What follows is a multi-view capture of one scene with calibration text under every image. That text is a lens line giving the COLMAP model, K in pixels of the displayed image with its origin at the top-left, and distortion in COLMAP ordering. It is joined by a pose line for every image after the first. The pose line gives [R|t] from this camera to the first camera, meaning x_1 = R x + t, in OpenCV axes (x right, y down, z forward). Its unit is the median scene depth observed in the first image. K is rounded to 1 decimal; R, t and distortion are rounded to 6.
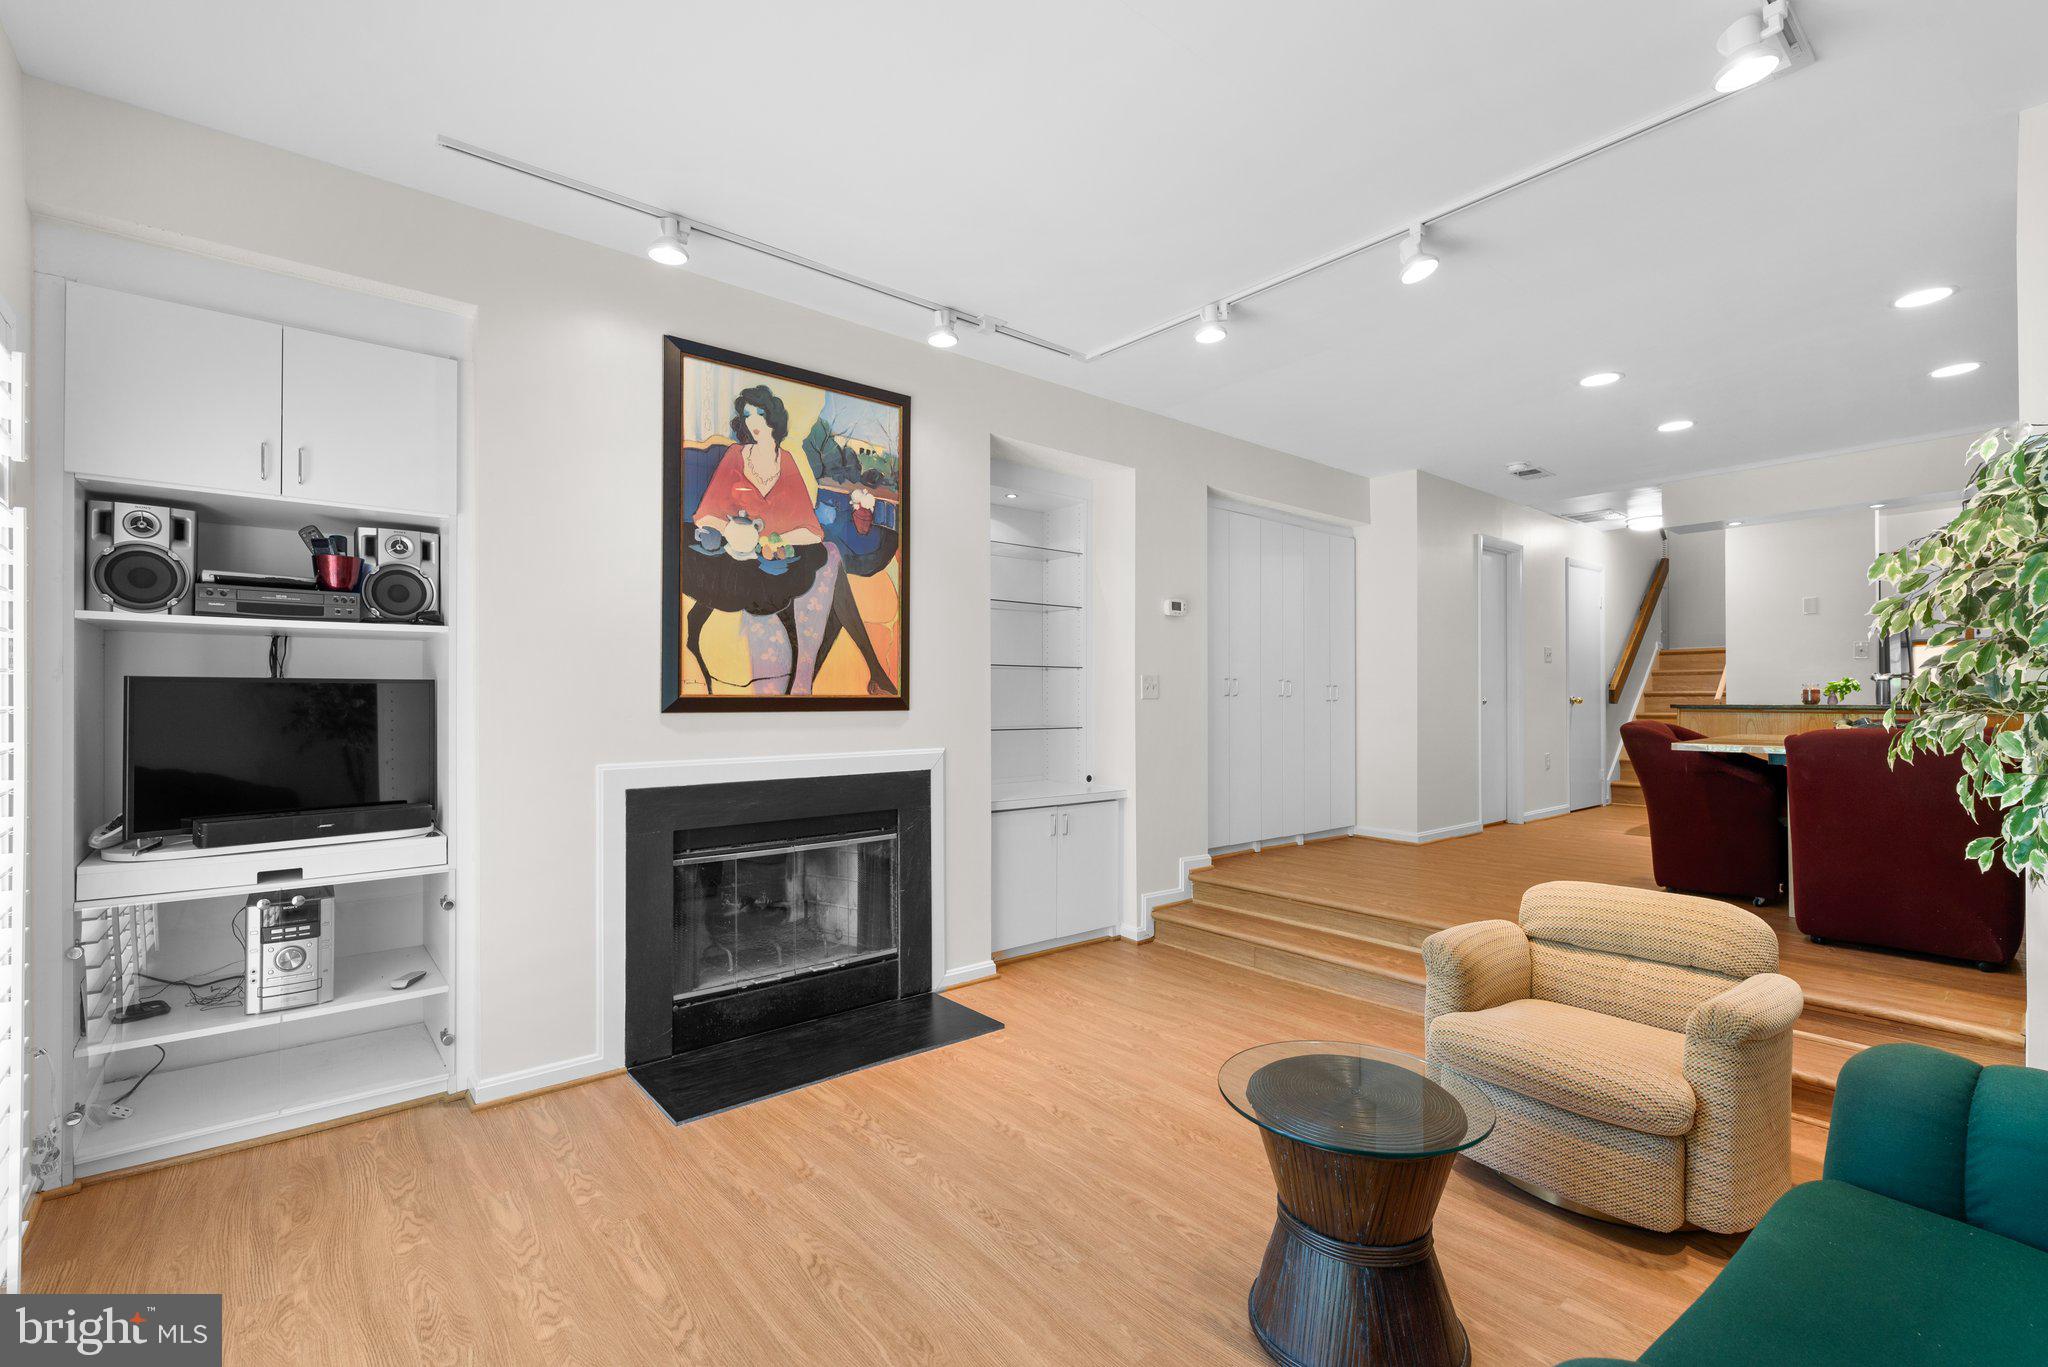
lens RADIAL K [[915.6, 0, 1037.3], [0, 915.6, 675.6], [0, 0, 1]] dist [0.000140, 0.002289]
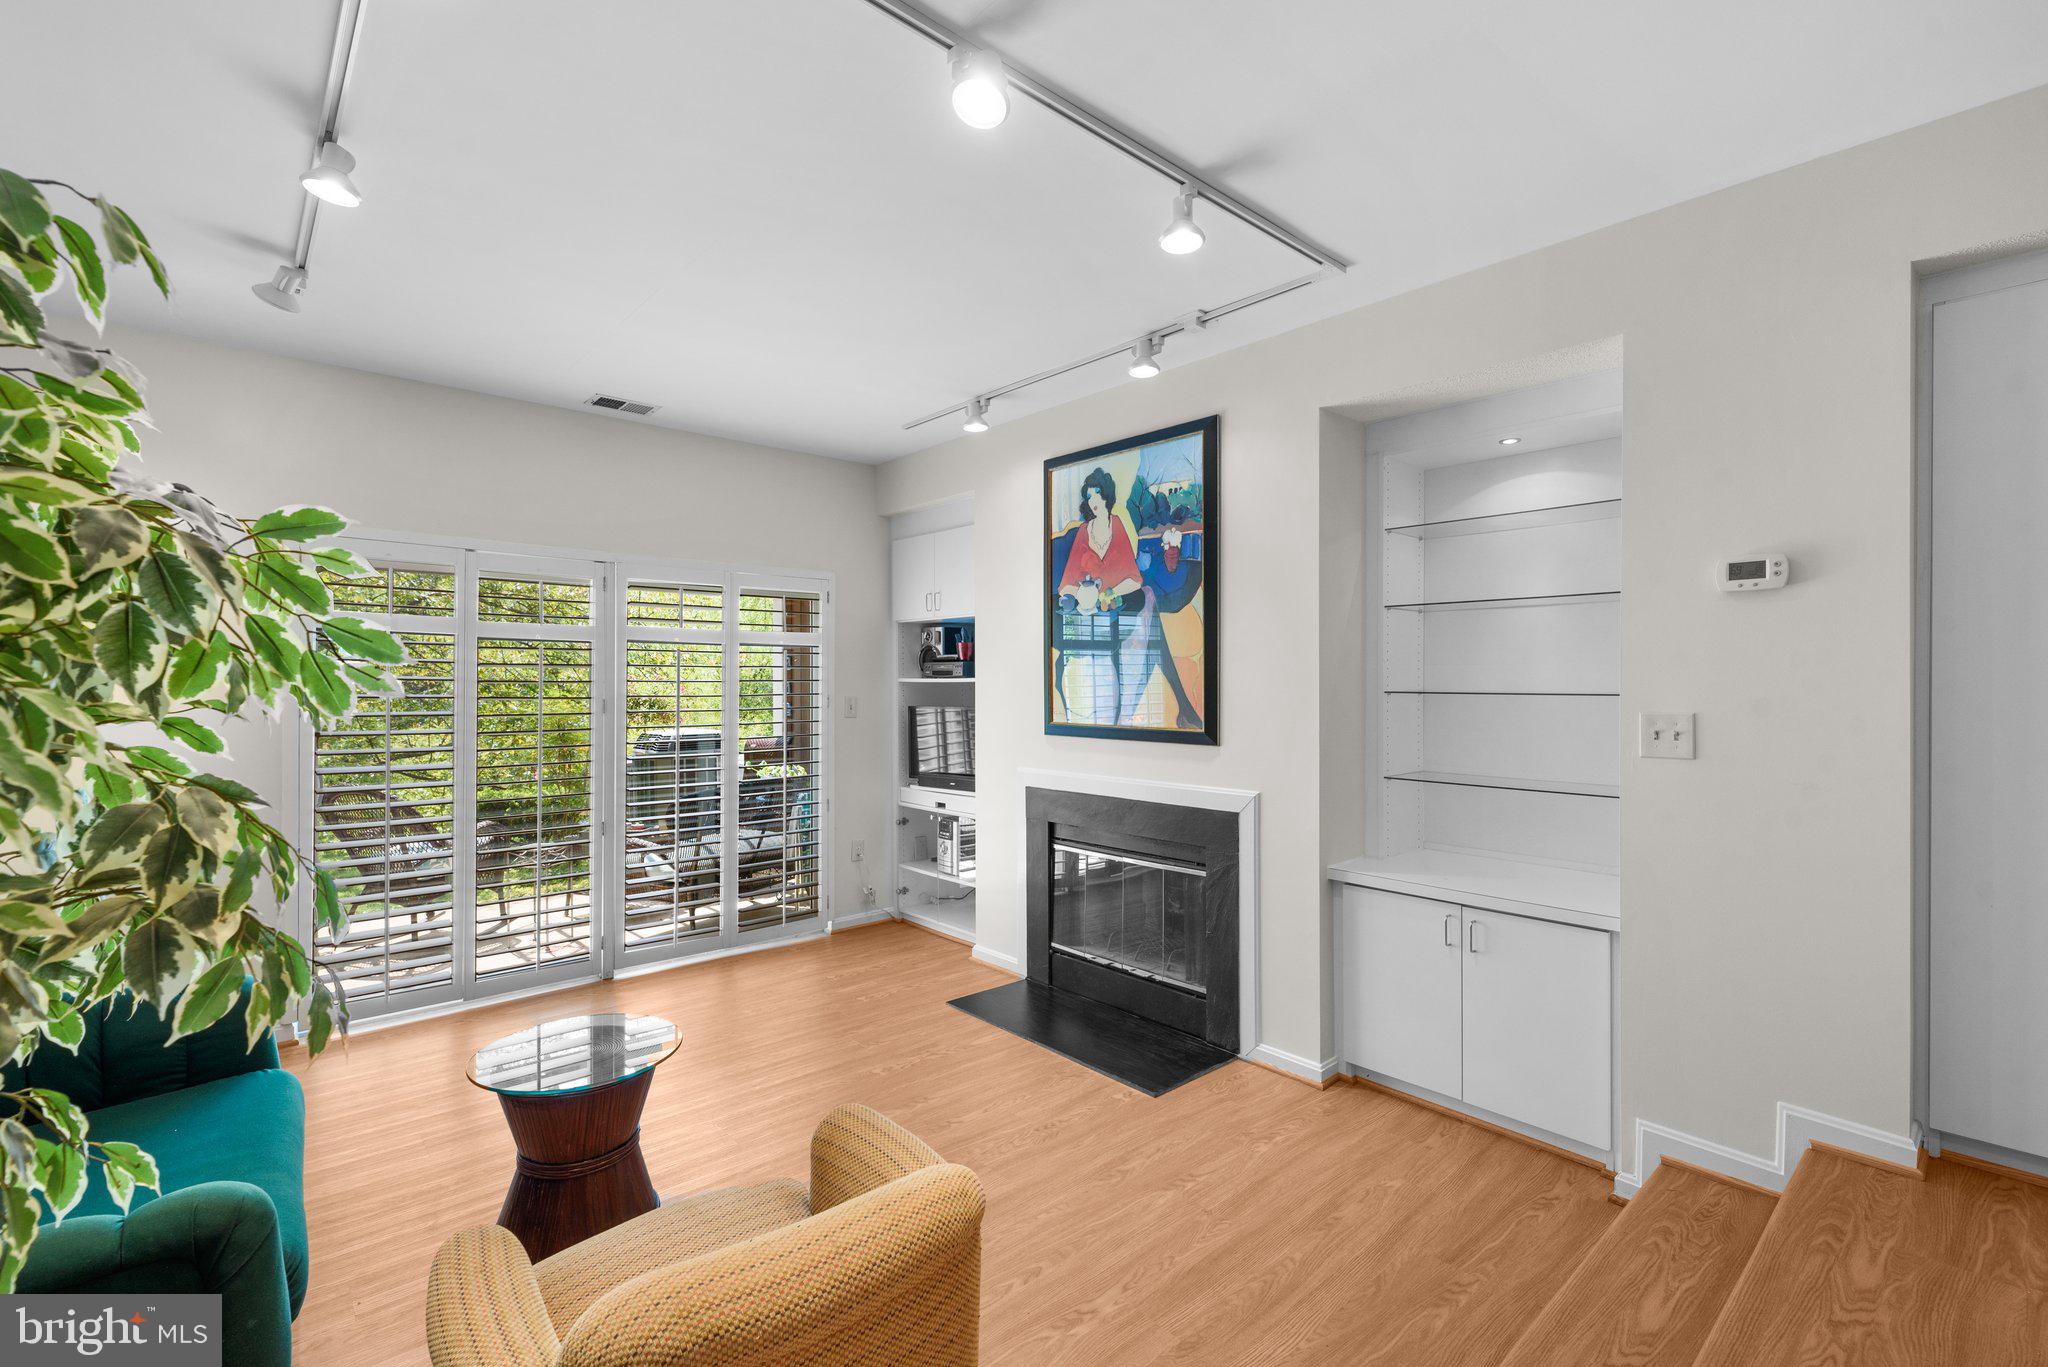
lens RADIAL K [[915.6, 0, 1044.8], [0, 915.6, 684.7], [0, 0, 1]] dist [0.000140, 0.002289]
pose [[0.026686, -0.006854, -0.999620, 0.862676], [0.010766, 0.999920, -0.006568, -0.022730], [0.999586, -0.010586, 0.026758, 0.852935]]
